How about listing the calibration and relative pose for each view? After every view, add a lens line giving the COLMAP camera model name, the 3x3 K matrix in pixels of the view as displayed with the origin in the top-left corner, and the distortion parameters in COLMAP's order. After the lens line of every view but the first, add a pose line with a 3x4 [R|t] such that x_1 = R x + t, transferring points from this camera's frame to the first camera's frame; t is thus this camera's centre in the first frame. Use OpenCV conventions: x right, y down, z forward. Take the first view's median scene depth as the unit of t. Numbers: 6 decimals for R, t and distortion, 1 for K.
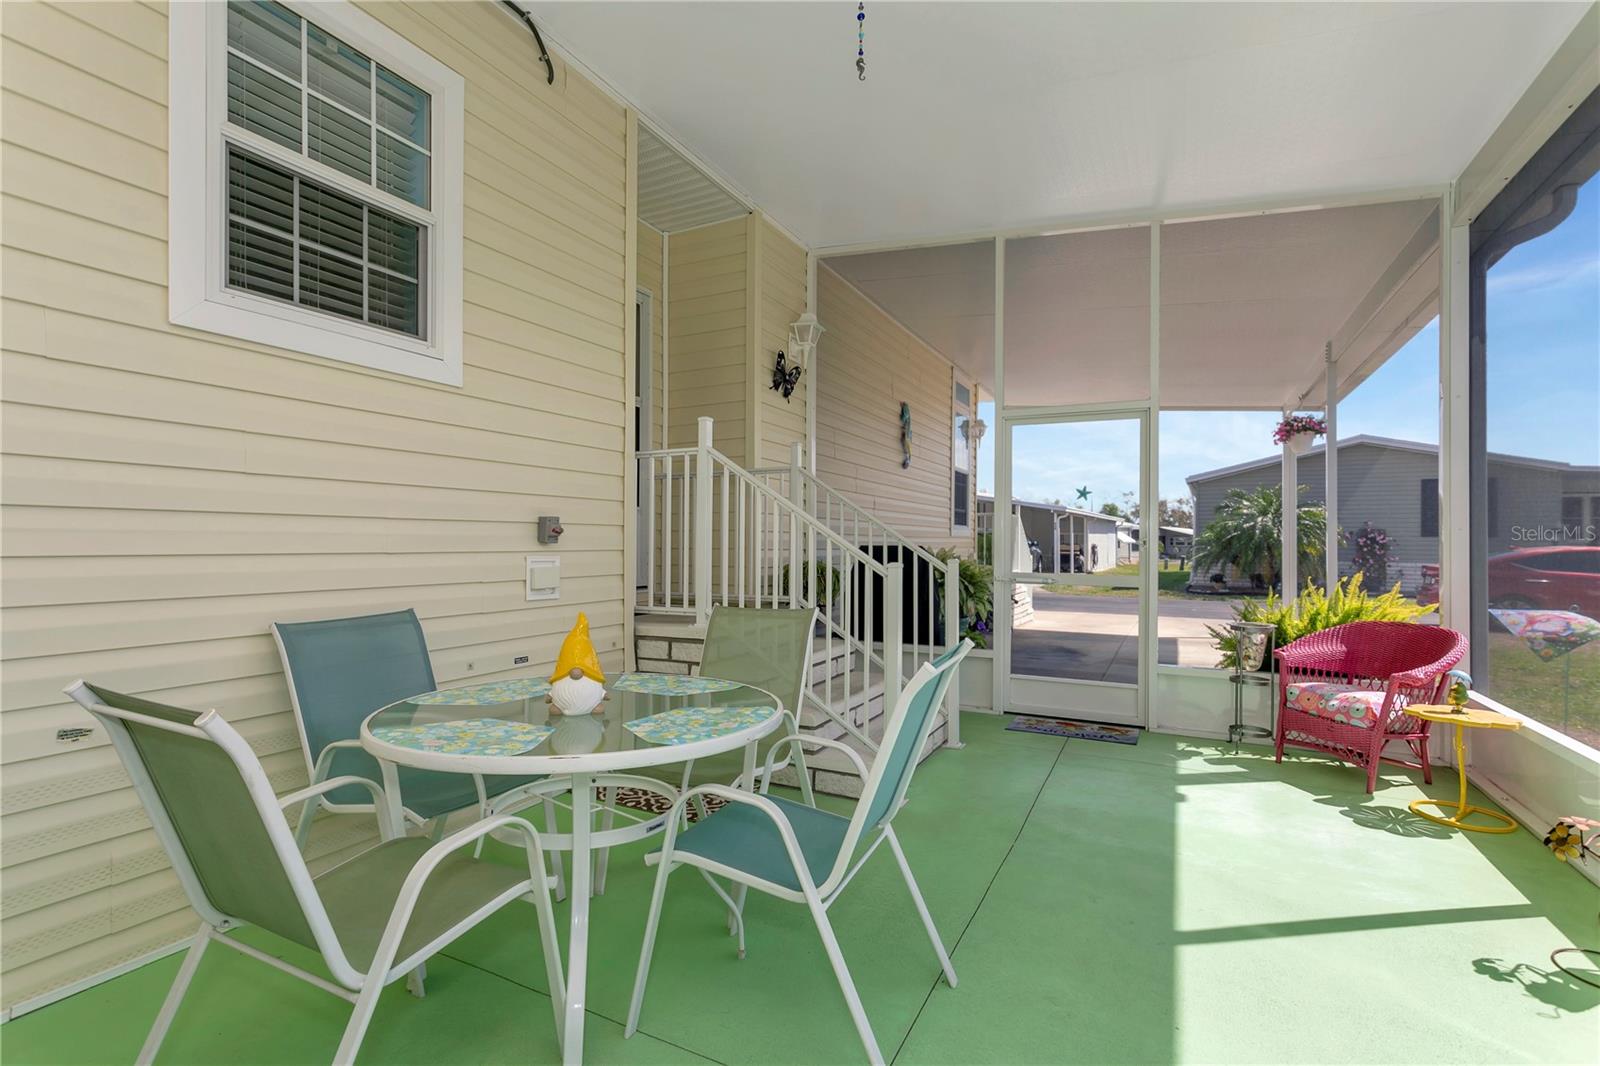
lens RADIAL K [[761.1, 0, 798.8], [0, 761.1, 534.5], [0, 0, 1]] dist [0.010185, -0.000522]
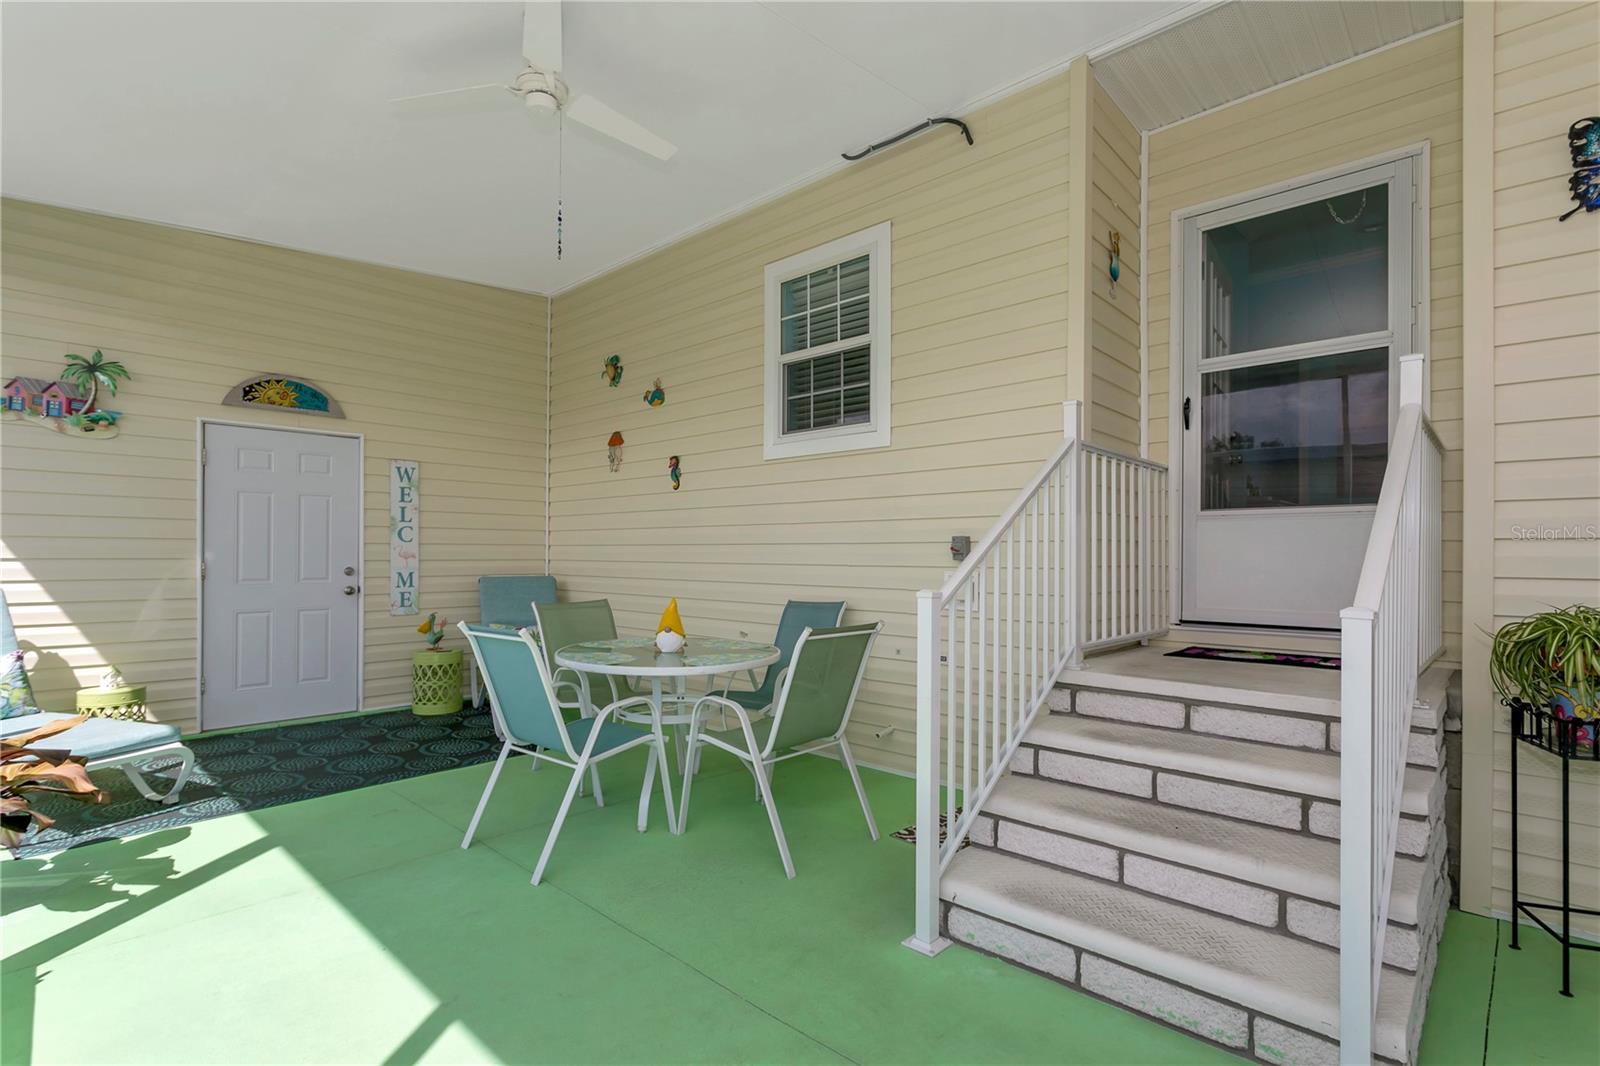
lens RADIAL K [[761.1, 0, 791.4], [0, 761.1, 541.8], [0, 0, 1]] dist [0.010185, -0.000522]
pose [[-0.289419, -0.021609, -0.956958, 0.552574], [0.004100, 0.999708, -0.023815, 0.007518], [0.957194, -0.010816, -0.289246, 0.738289]]
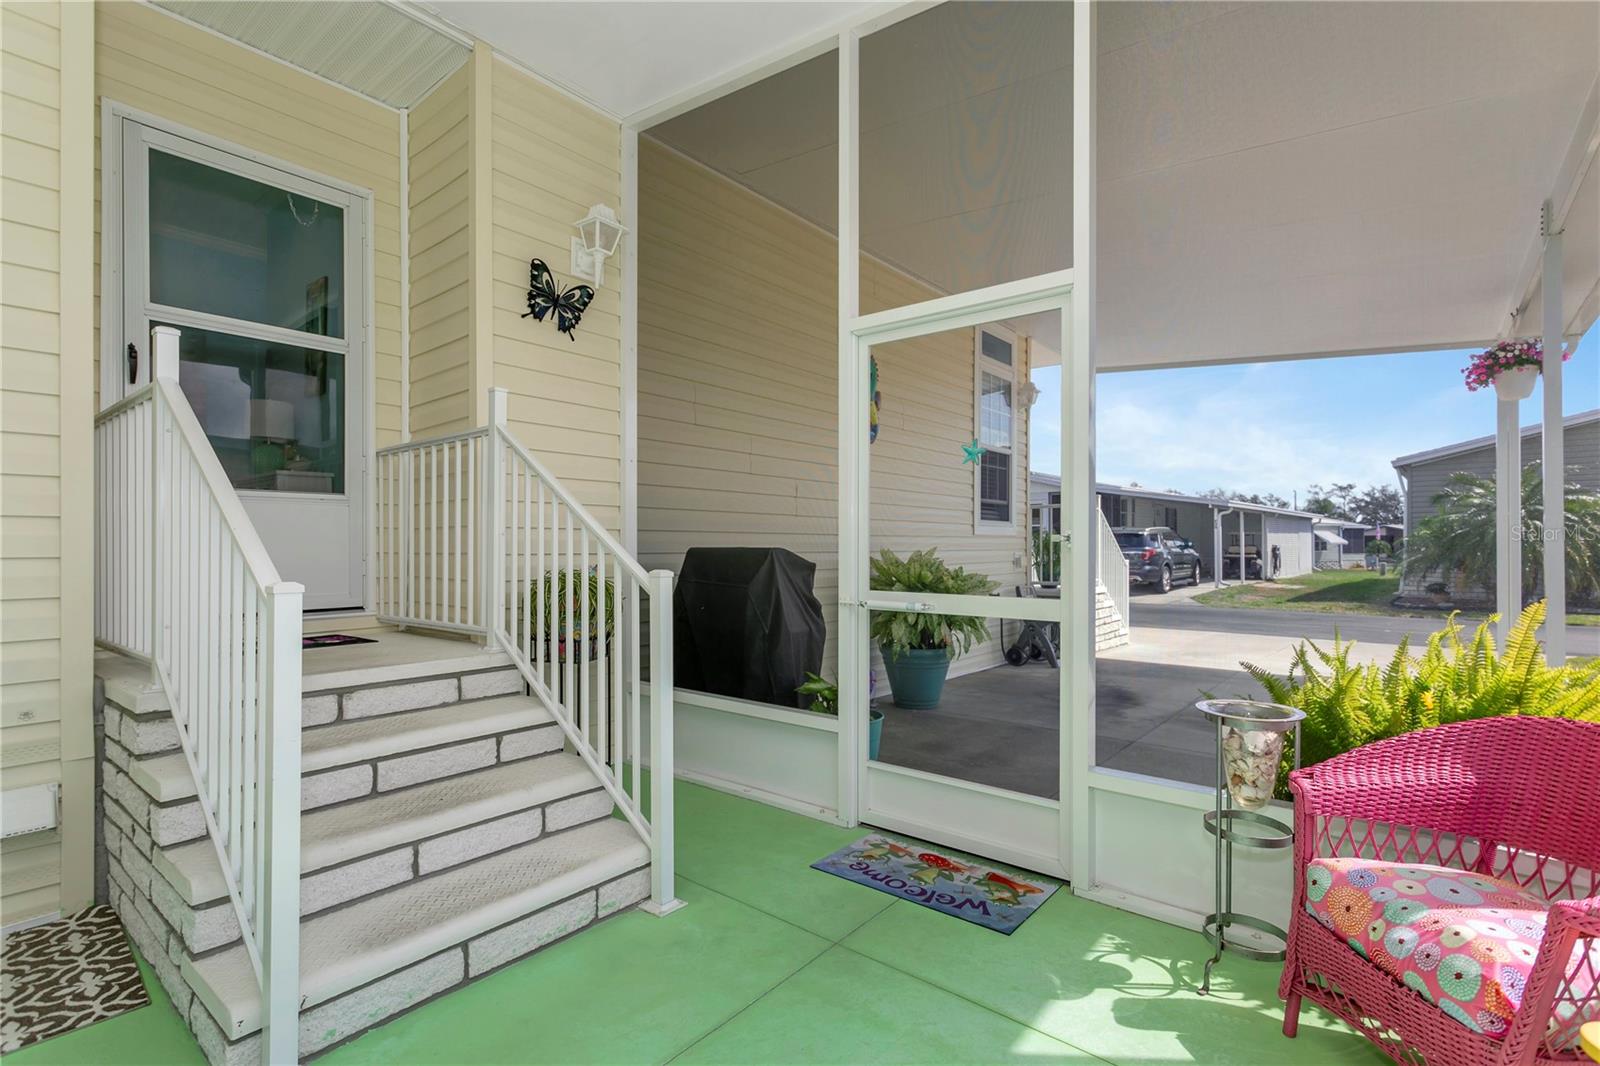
lens RADIAL K [[761.1, 0, 797.2], [0, 761.1, 539.1], [0, 0, 1]] dist [0.010185, -0.000522]
pose [[0.974993, -0.008030, -0.222089, 0.364460], [0.008193, 0.999966, -0.000189, 0.008922], [0.222083, -0.001635, 0.975026, 0.409343]]
